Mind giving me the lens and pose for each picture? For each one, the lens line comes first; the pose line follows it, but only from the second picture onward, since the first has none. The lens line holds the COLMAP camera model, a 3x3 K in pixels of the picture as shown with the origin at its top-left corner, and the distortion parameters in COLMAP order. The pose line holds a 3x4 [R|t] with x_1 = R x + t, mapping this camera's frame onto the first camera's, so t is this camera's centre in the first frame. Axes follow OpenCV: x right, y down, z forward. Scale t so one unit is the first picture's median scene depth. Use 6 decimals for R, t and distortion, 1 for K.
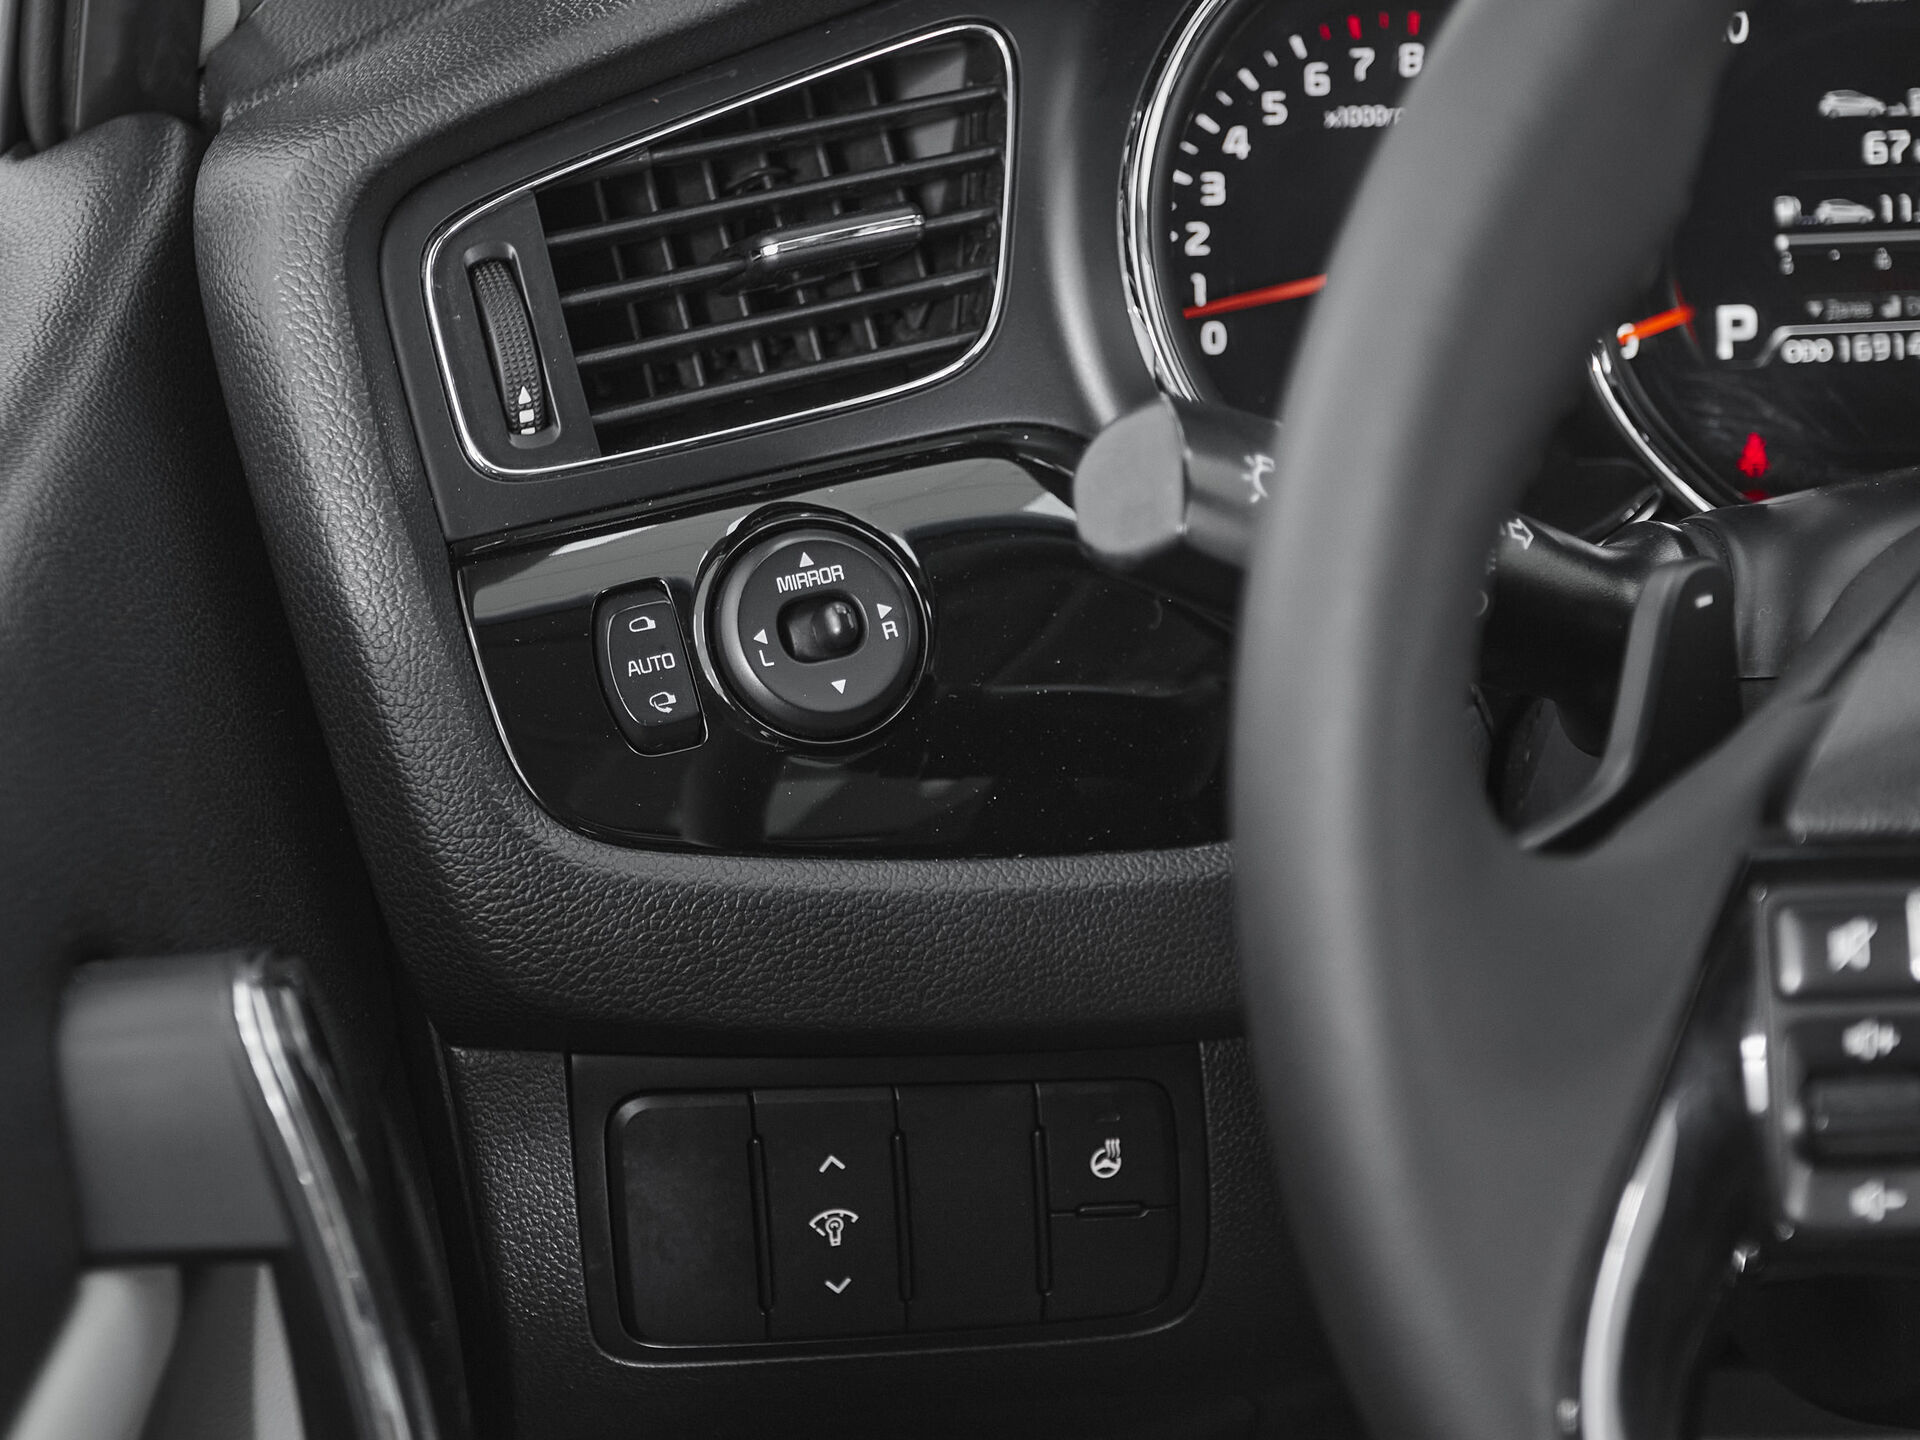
lens RADIAL K [[2923.9, 0, 959.0], [0, 2923.9, 725.9], [0, 0, 1]] dist [0.044934, 0.000000]
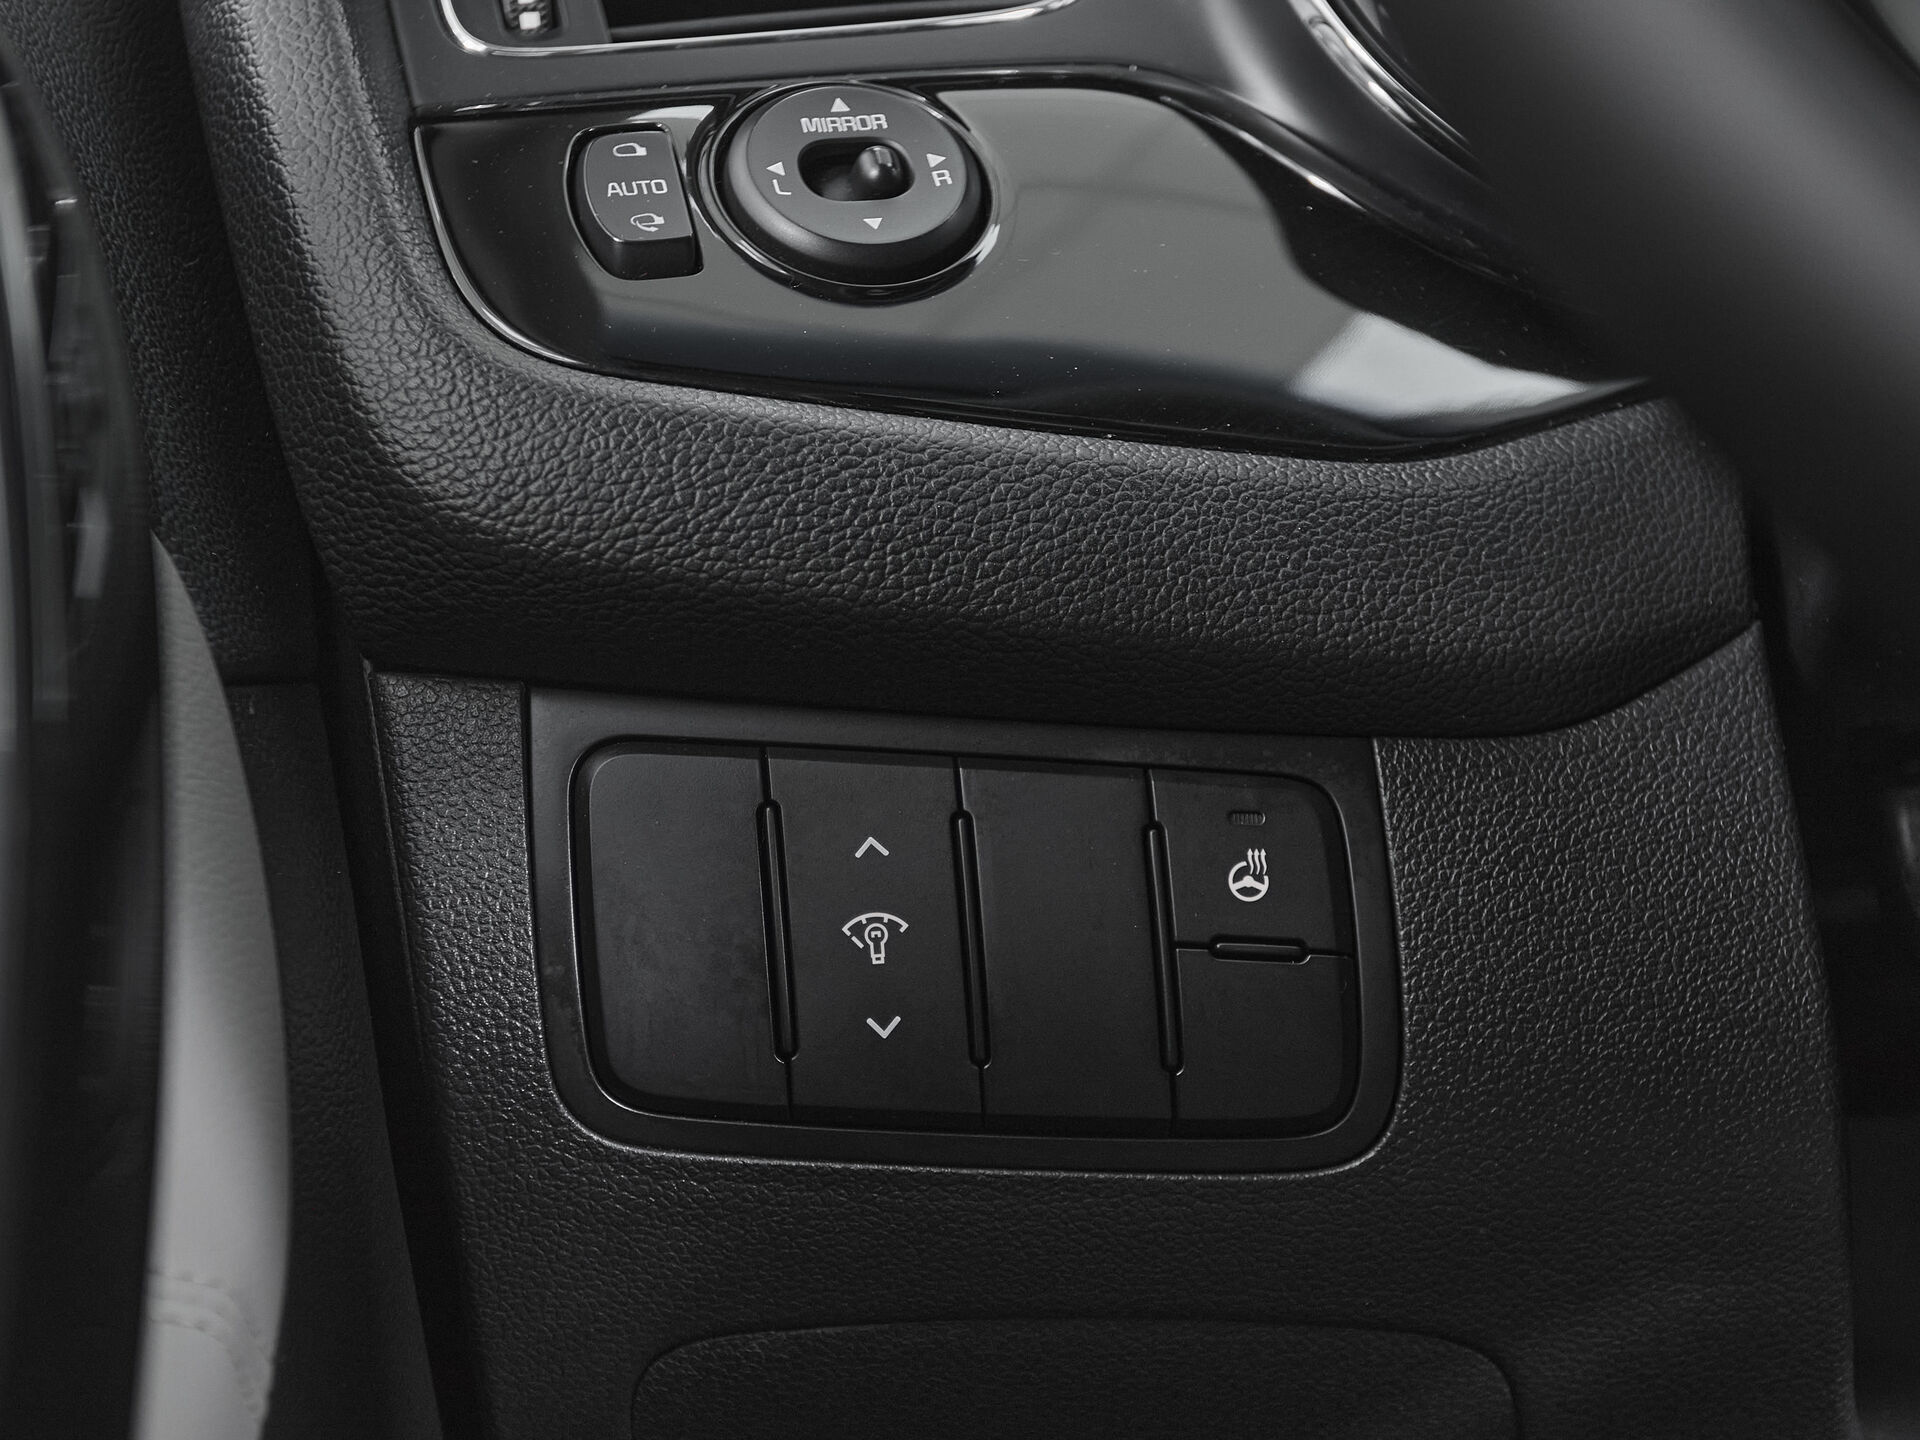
lens RADIAL K [[2923.9, 0, 957.2], [0, 2923.9, 715.6], [0, 0, 1]] dist [0.044934, 0.000000]
pose [[0.990033, -0.041935, -0.134445, 0.082903], [-0.003544, 0.946920, -0.321449, 0.367490], [0.140788, 0.318721, 0.937334, 0.293157]]
